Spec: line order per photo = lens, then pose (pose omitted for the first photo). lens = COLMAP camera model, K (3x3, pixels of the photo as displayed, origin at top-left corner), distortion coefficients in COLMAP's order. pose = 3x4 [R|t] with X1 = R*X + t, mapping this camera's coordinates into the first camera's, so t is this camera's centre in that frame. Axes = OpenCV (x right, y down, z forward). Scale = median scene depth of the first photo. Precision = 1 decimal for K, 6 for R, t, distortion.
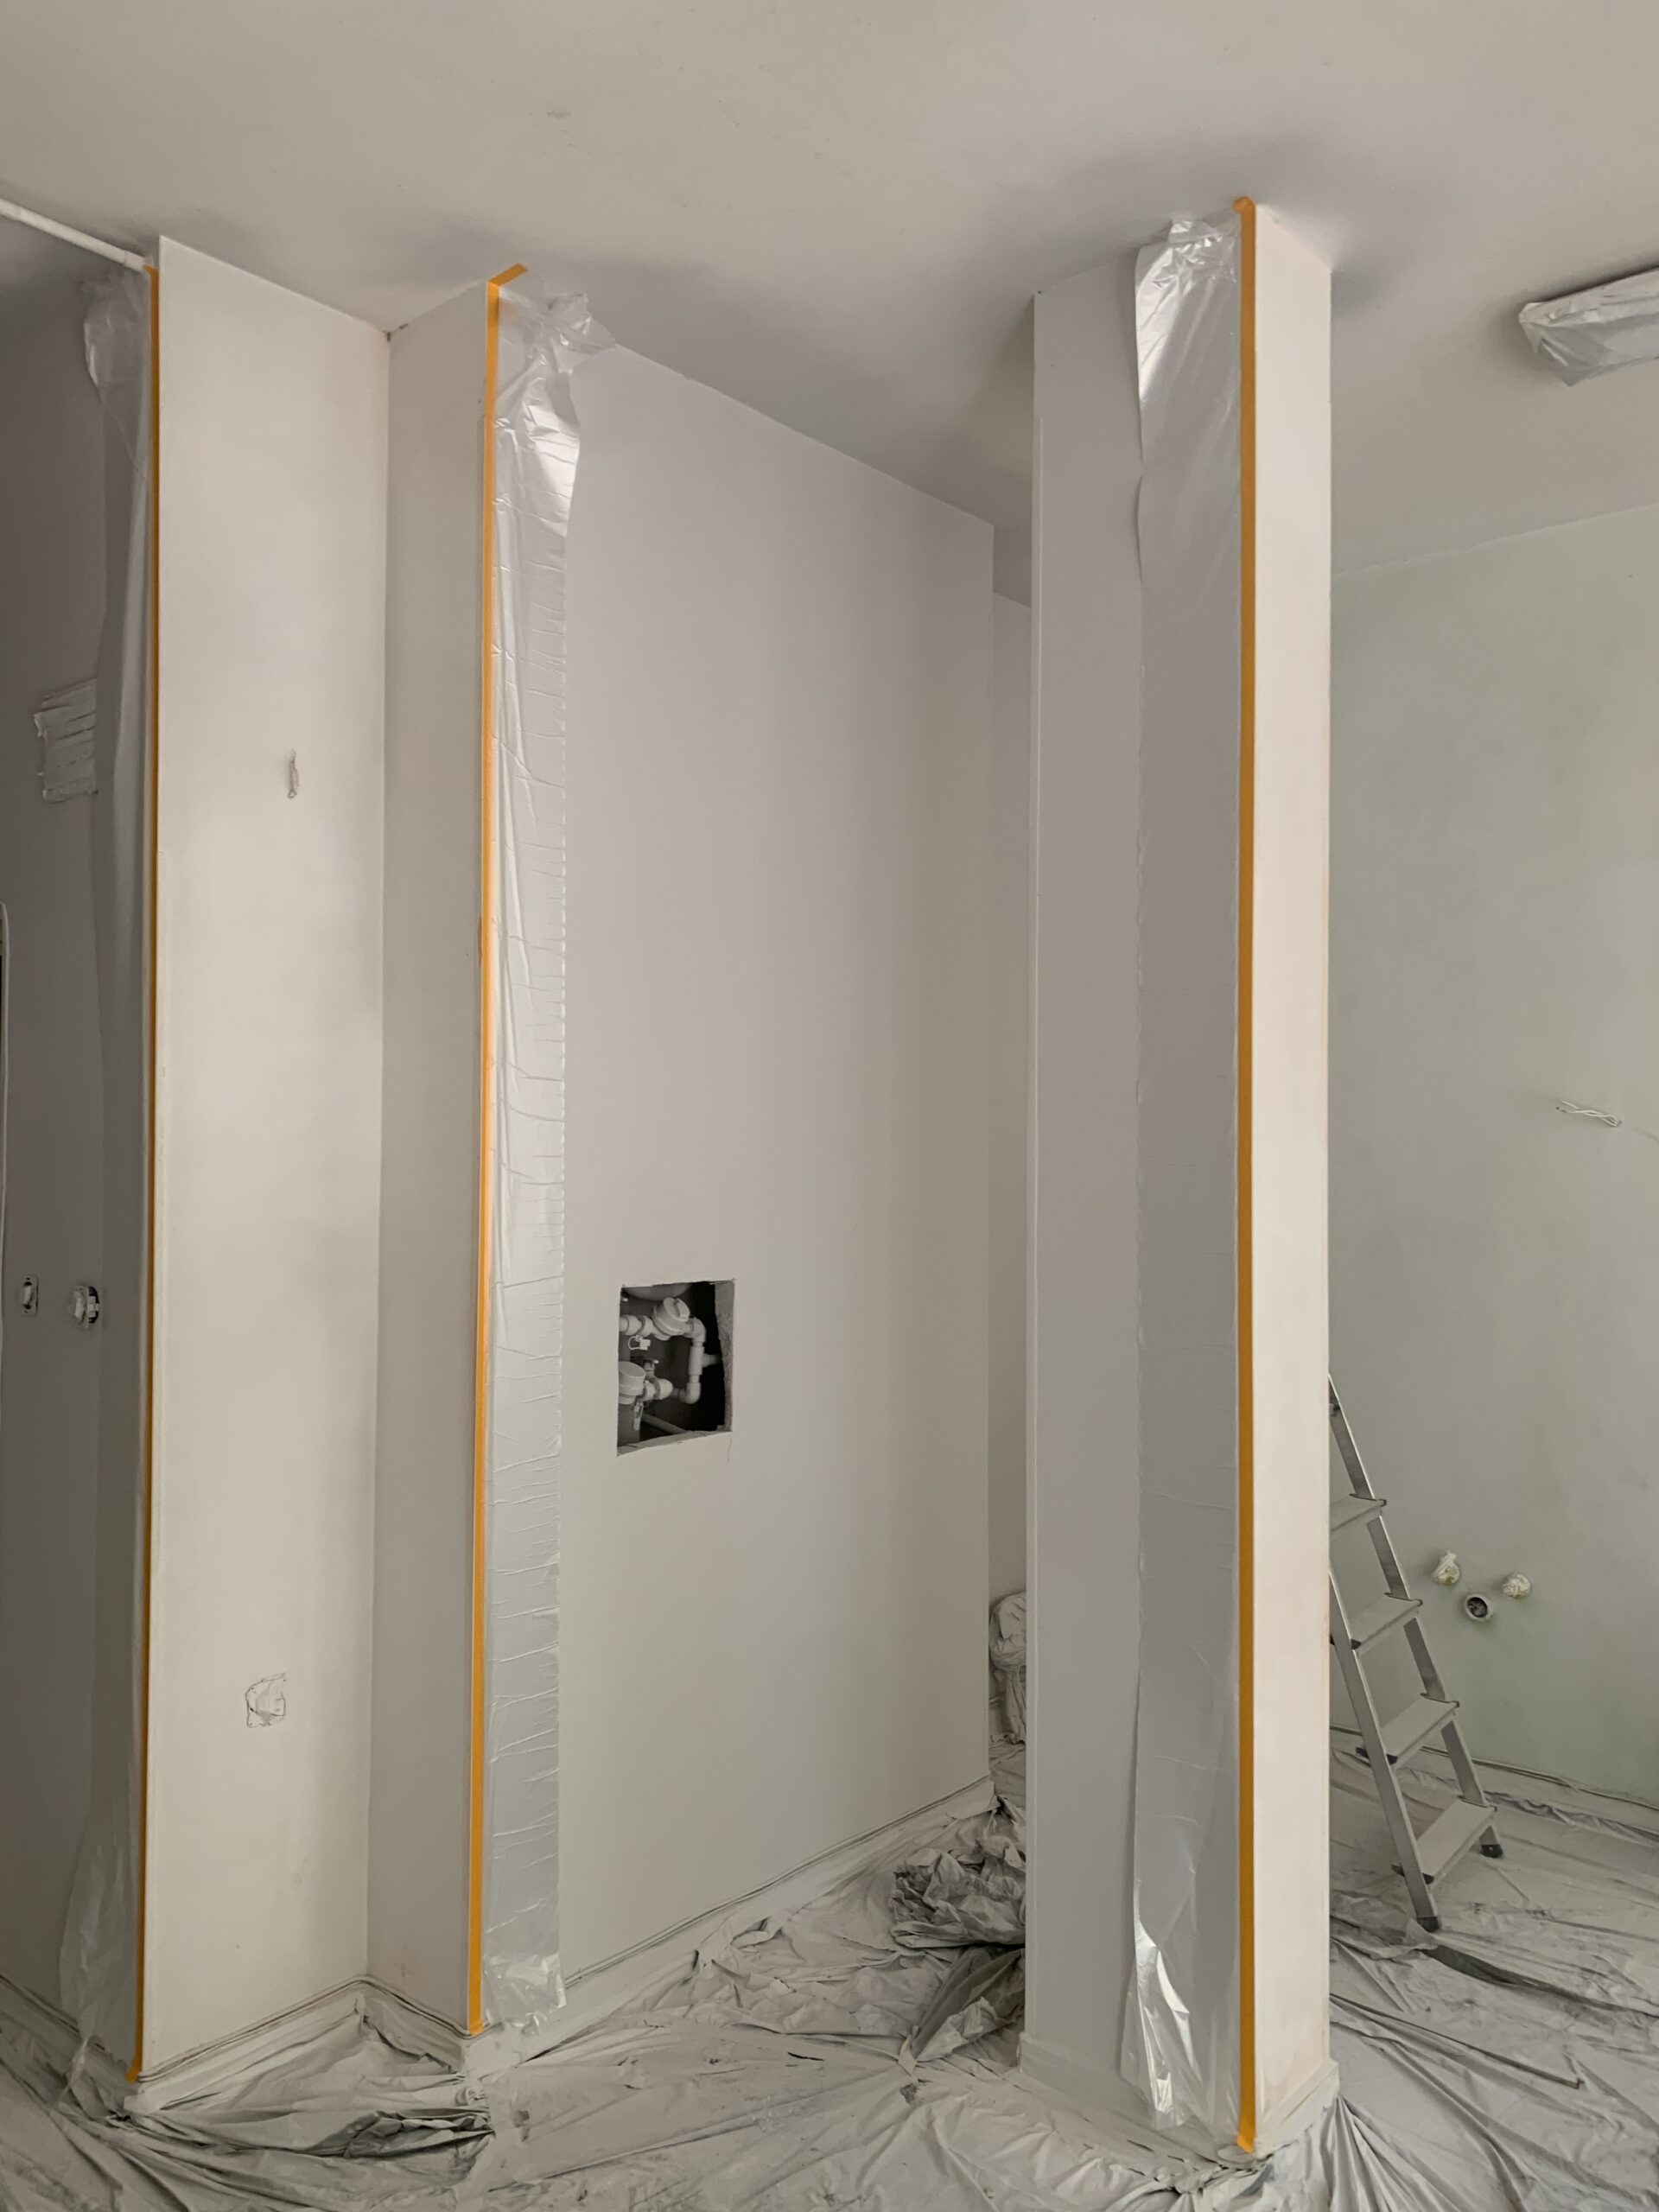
lens RADIAL K [[1673.7, 0, 865.3], [0, 1673.7, 1088.4], [0, 0, 1]] dist [0.018902, -0.014393]
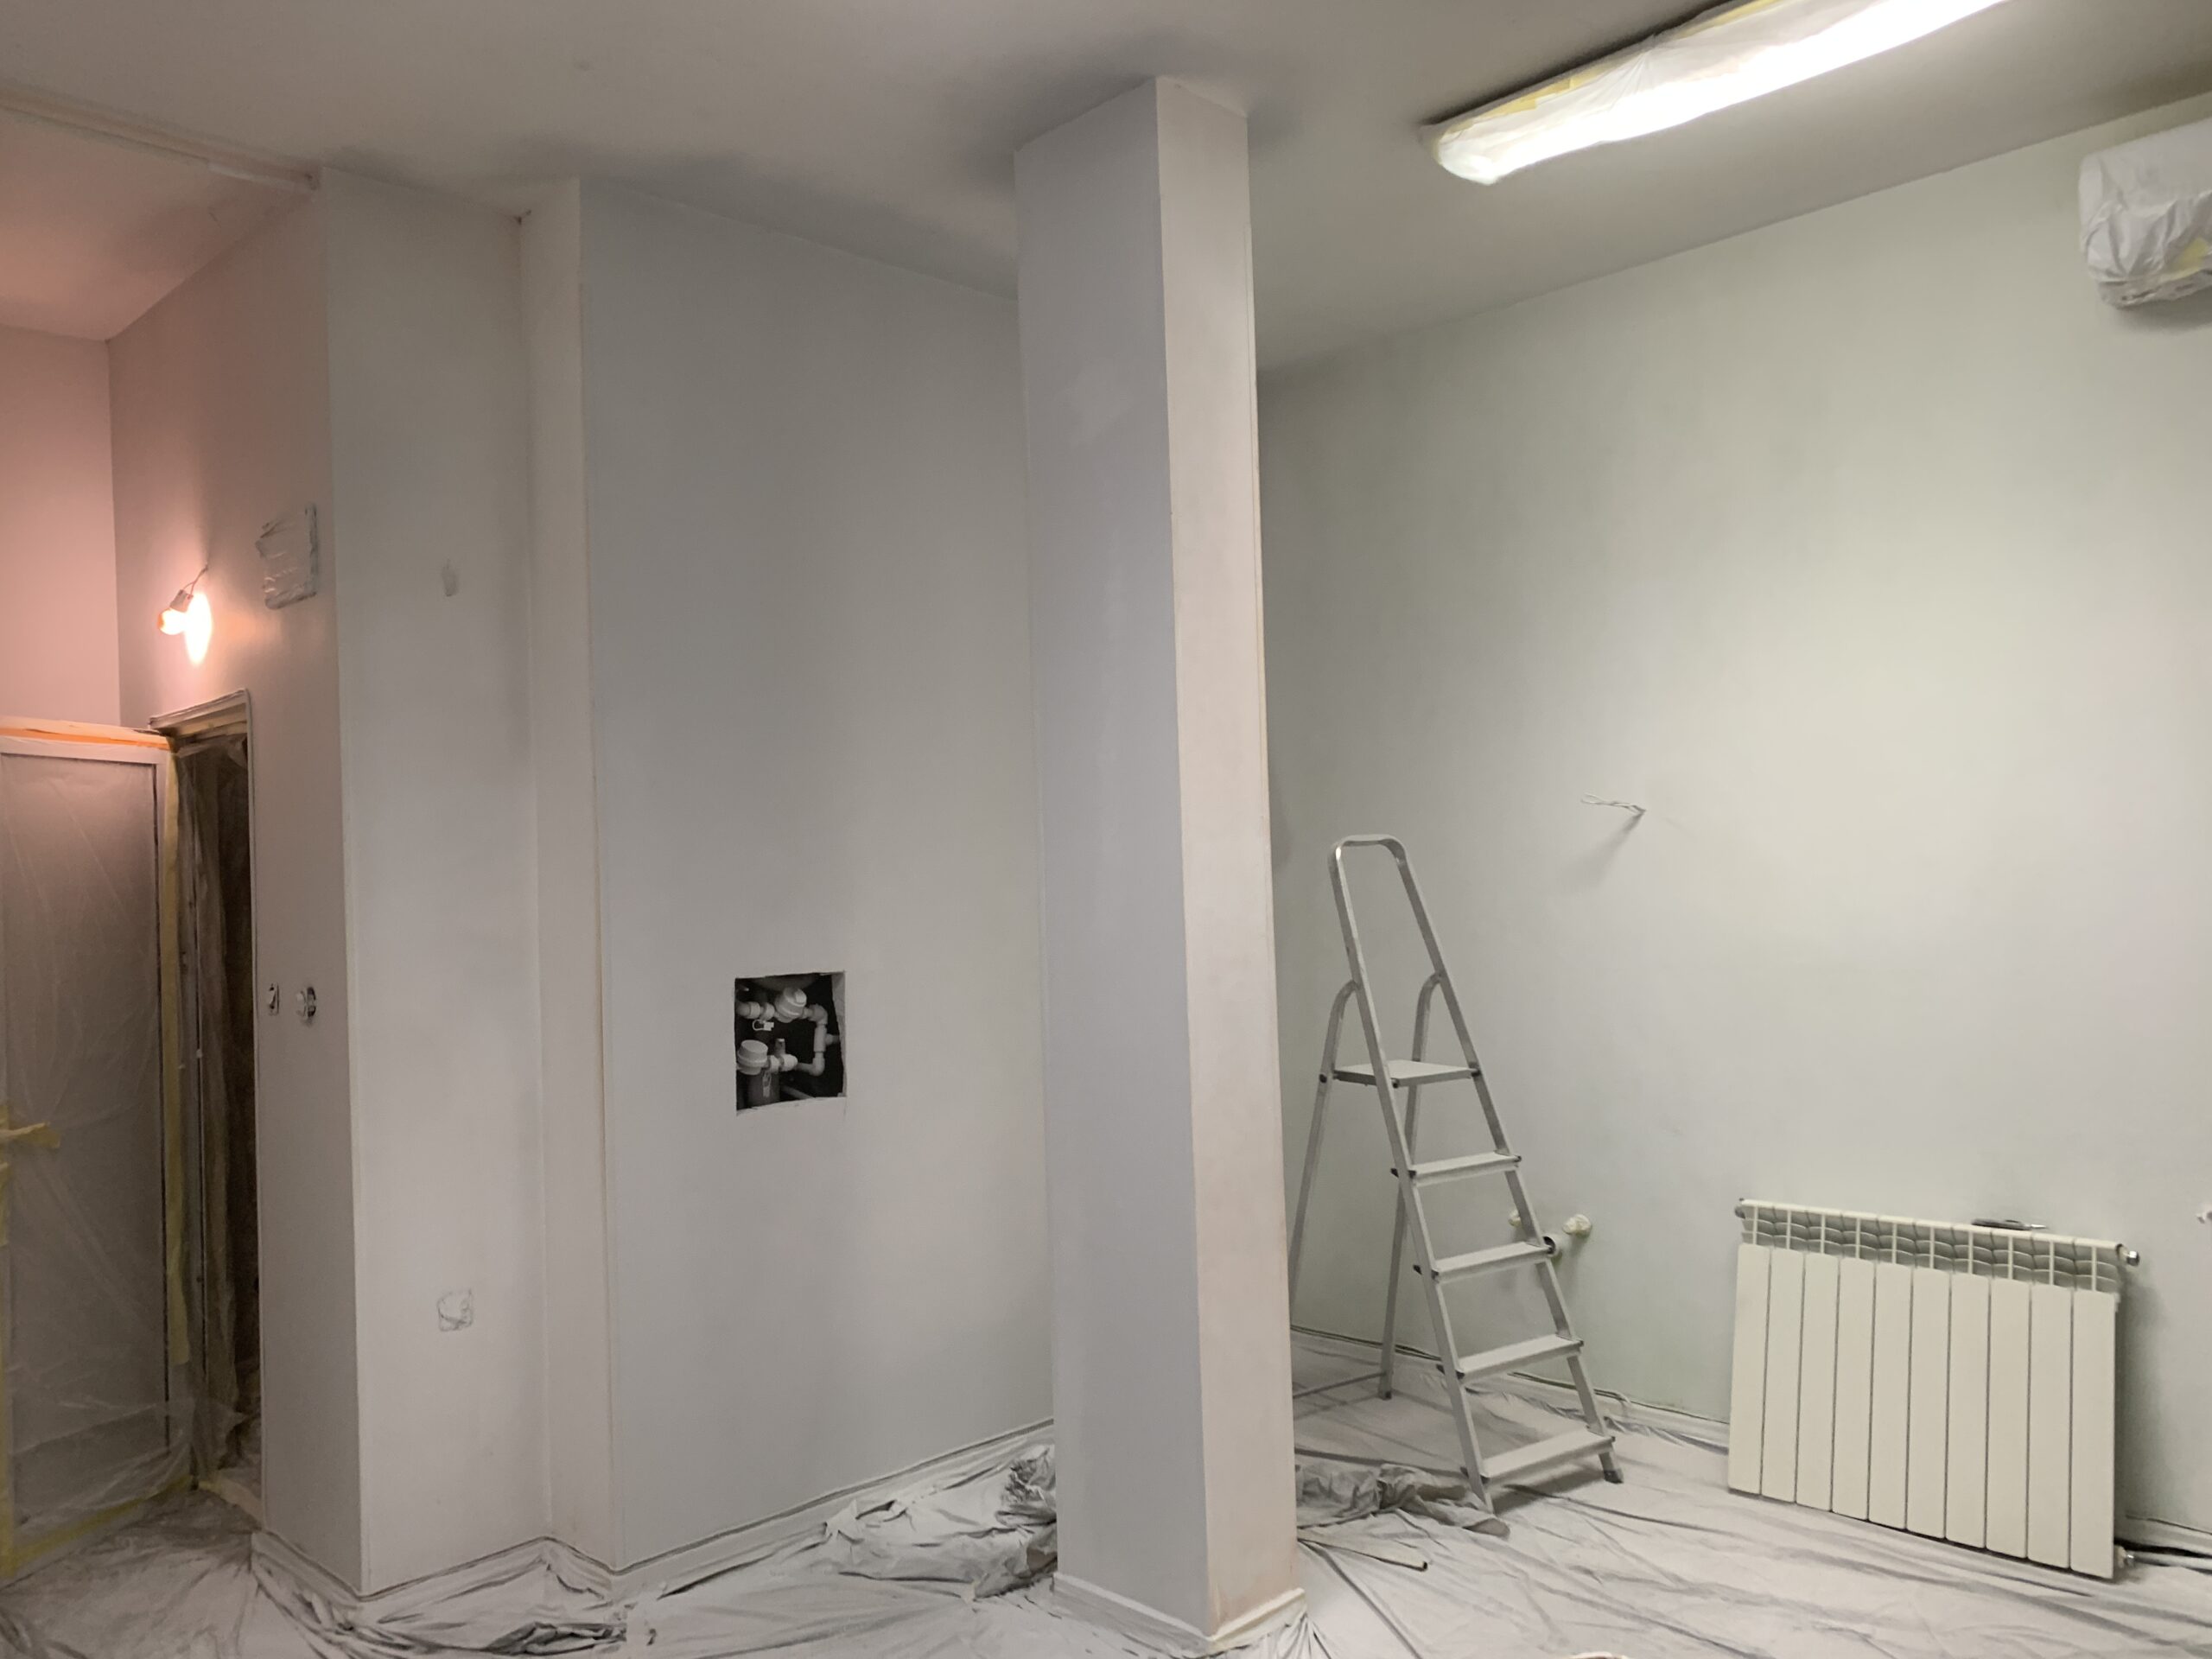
lens RADIAL K [[1673.7, 0, 1079.9], [0, 1673.7, 809.6], [0, 0, 1]] dist [0.018902, -0.014393]
pose [[0.994508, -0.043258, -0.095299, 0.220314], [0.043283, 0.999061, -0.001813, 0.008589], [0.095288, -0.002322, 0.995447, -0.189777]]
